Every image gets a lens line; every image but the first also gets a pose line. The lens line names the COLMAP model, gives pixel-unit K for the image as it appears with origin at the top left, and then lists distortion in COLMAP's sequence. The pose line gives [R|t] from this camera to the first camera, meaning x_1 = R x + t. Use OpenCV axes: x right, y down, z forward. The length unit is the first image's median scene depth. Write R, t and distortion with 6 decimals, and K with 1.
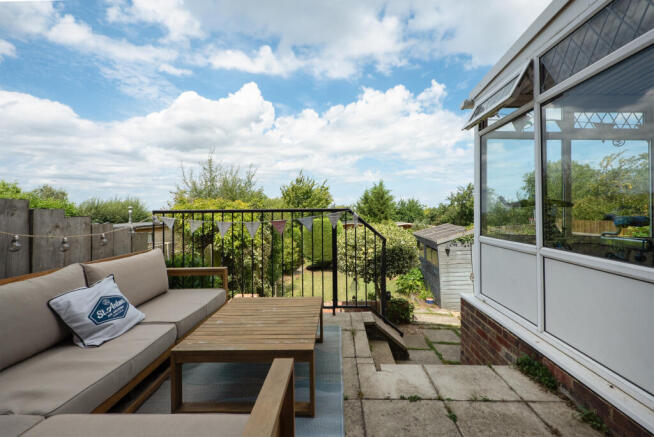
lens RADIAL K [[268.2, 0, 322.3], [0, 268.2, 213.6], [0, 0, 1]] dist [-0.012777, -0.000156]
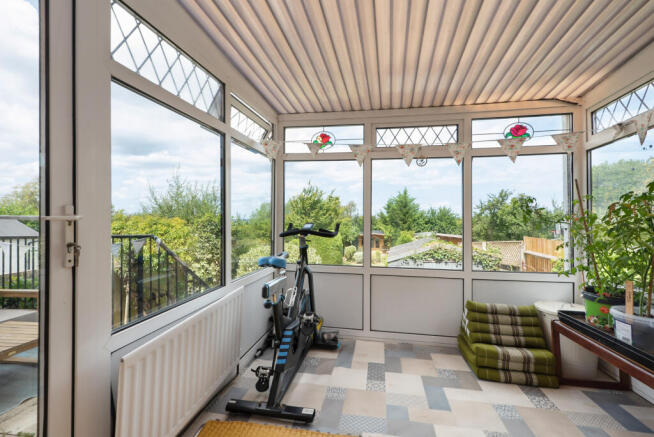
lens RADIAL K [[274.4, 0, 346.5], [0, 274.4, 212.6], [0, 0, 1]] dist [0.002493, 0.000107]
pose [[0.990351, -0.006273, -0.138440, 0.202453], [0.002482, 0.999618, -0.027536, -0.015424], [0.138560, 0.026926, 0.989988, 0.013316]]
